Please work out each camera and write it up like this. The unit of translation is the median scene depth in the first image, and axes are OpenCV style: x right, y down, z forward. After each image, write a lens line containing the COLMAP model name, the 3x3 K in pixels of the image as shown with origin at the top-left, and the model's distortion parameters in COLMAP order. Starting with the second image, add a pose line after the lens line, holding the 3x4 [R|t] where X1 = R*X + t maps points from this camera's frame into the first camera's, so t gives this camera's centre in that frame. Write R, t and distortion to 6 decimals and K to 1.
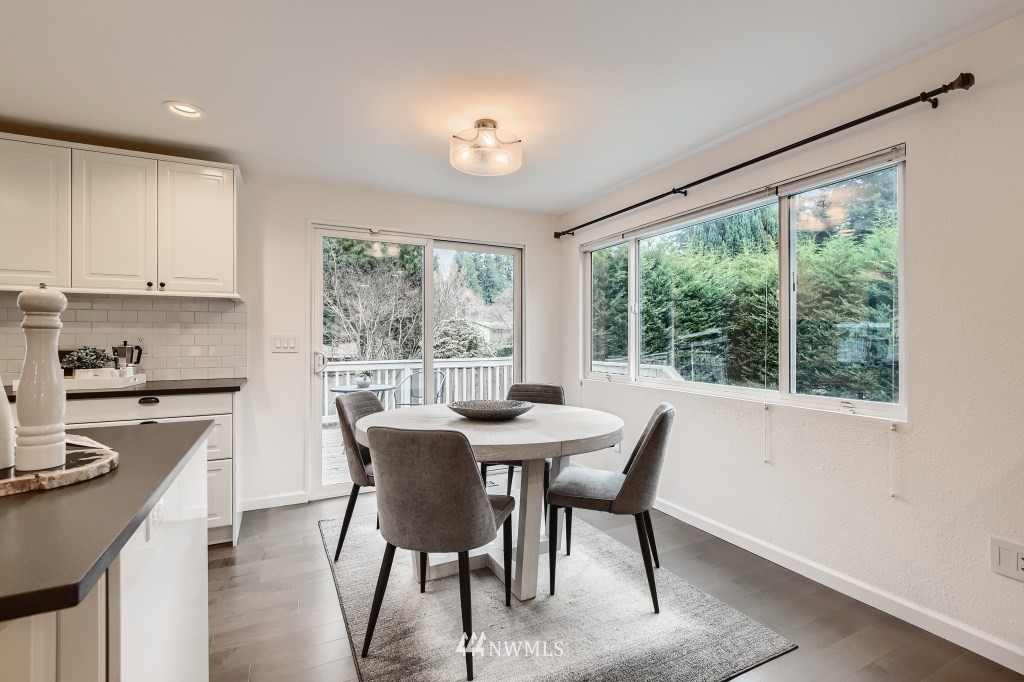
lens RADIAL K [[464.6, 0, 514.0], [0, 464.6, 334.0], [0, 0, 1]] dist [0.000064, -0.000662]
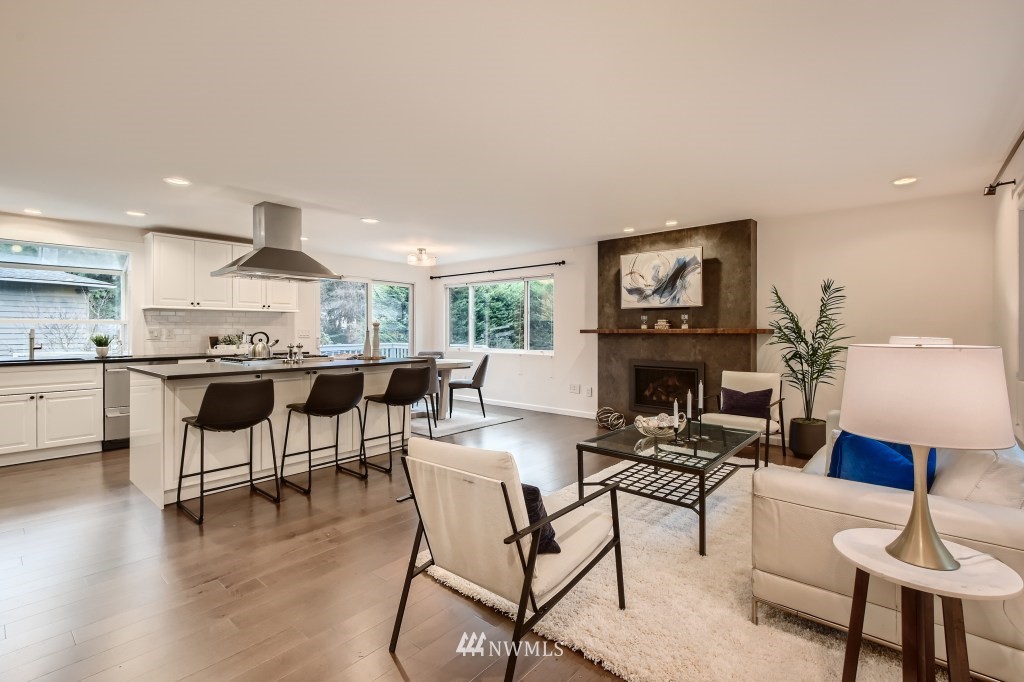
lens RADIAL K [[464.6, 0, 514.0], [0, 464.6, 334.0], [0, 0, 1]] dist [0.000064, -0.000662]
pose [[0.920784, -0.003540, 0.390056, -0.267874], [-0.003504, 0.999843, 0.017346, -0.008956], [-0.390056, -0.017339, 0.920628, -0.716379]]
